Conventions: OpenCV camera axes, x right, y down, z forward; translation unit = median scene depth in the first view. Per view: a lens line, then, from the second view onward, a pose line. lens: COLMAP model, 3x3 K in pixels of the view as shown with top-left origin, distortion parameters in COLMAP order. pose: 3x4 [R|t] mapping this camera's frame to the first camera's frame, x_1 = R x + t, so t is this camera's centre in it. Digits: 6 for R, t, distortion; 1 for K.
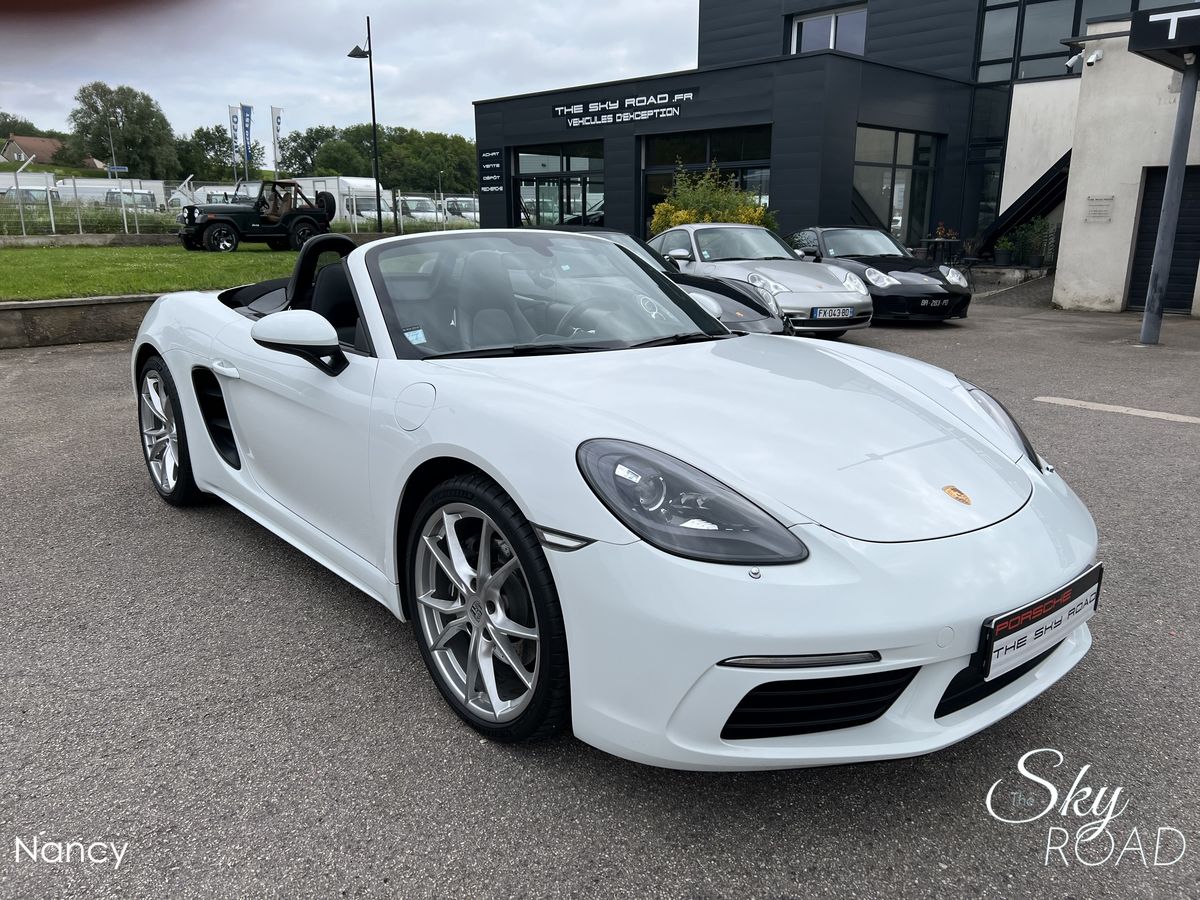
lens RADIAL K [[904.5, 0, 599.4], [0, 904.5, 461.2], [0, 0, 1]] dist [0.047964, -0.046712]
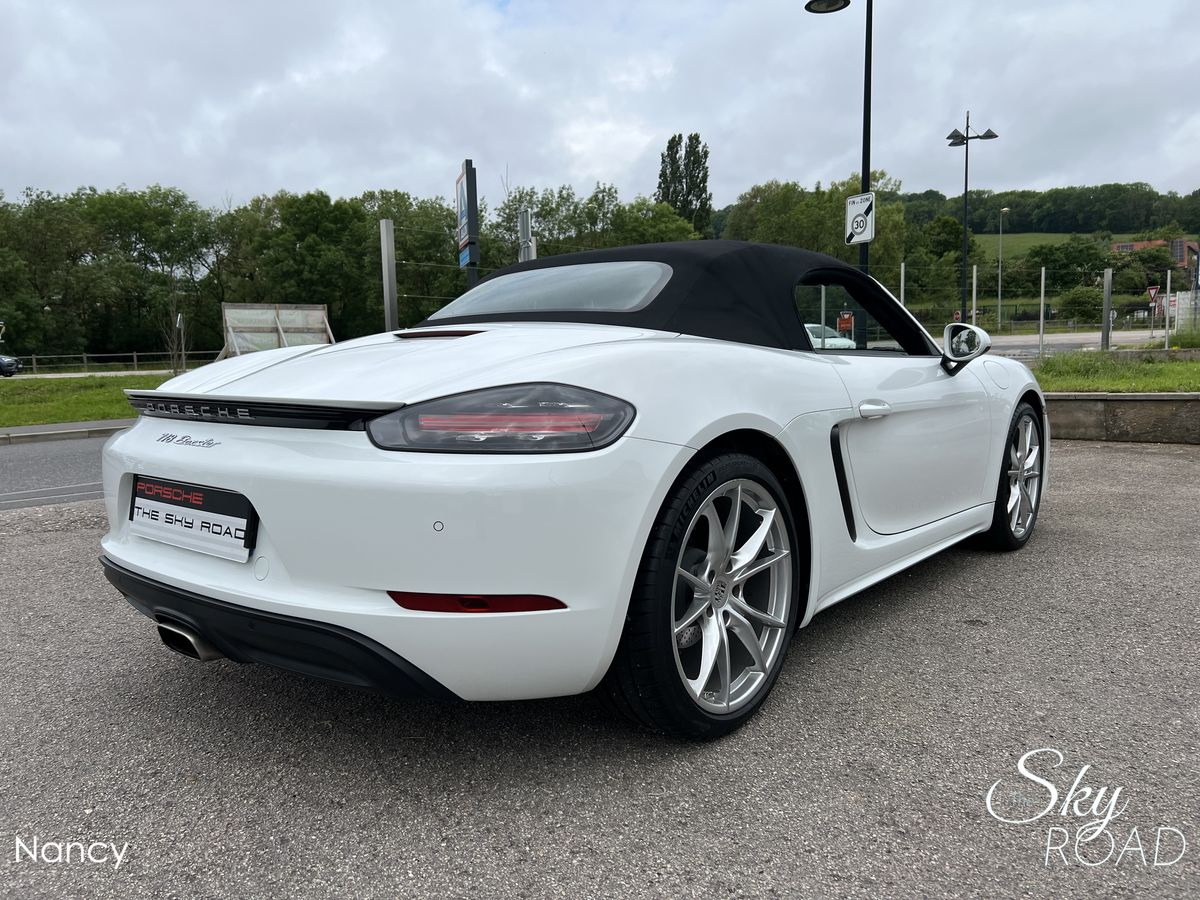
lens RADIAL K [[904.5, 0, 596.8], [0, 904.5, 457.2], [0, 0, 1]] dist [0.047964, -0.046712]
pose [[0.139900, 0.101660, -0.984933, 0.093090], [-0.234034, 0.969926, 0.066869, -0.020990], [0.962110, 0.221153, 0.159484, 0.151690]]
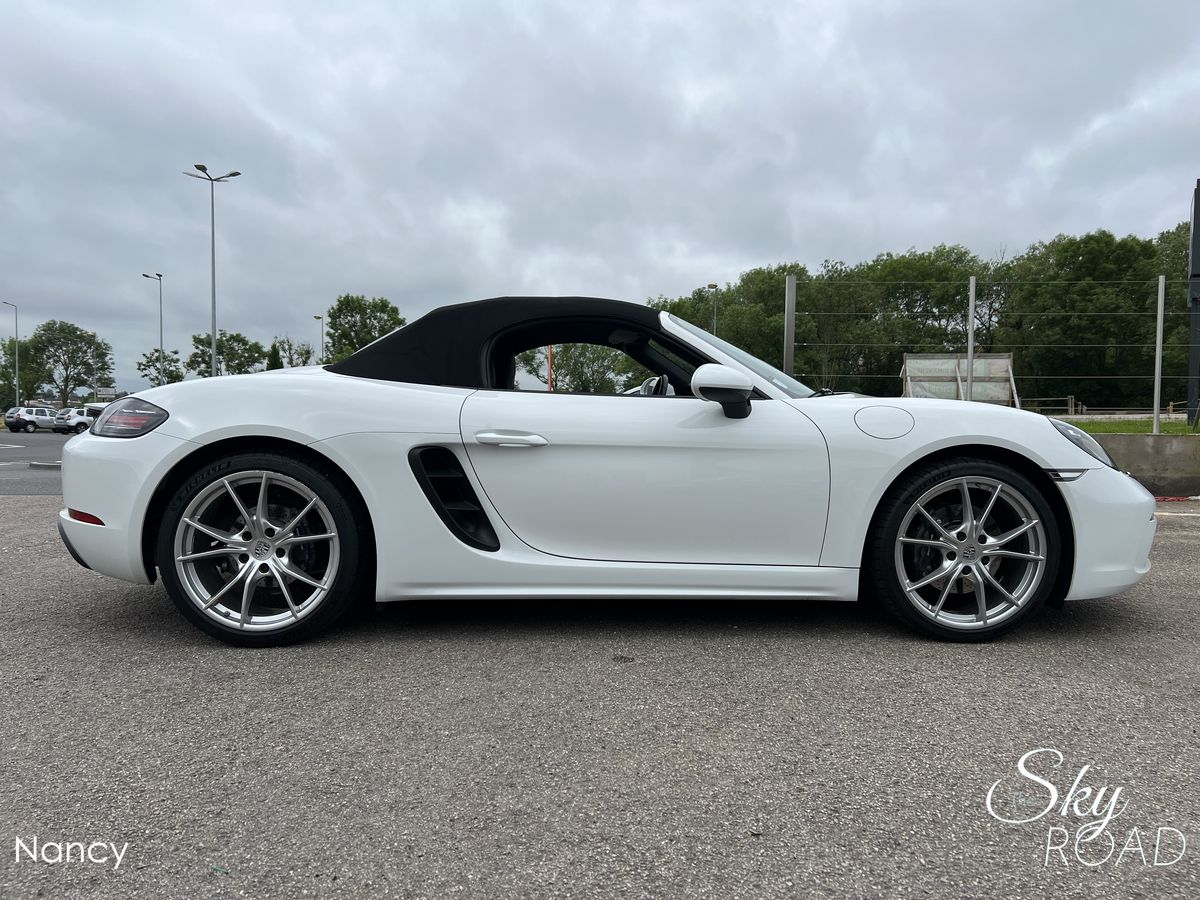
lens RADIAL K [[904.5, 0, 597.7], [0, 904.5, 461.7], [0, 0, 1]] dist [0.047964, -0.046712]
pose [[-0.637434, 0.032574, -0.769816, 0.073896], [-0.208830, 0.954406, 0.213303, -0.059993], [0.741665, 0.296727, -0.601569, 0.313983]]
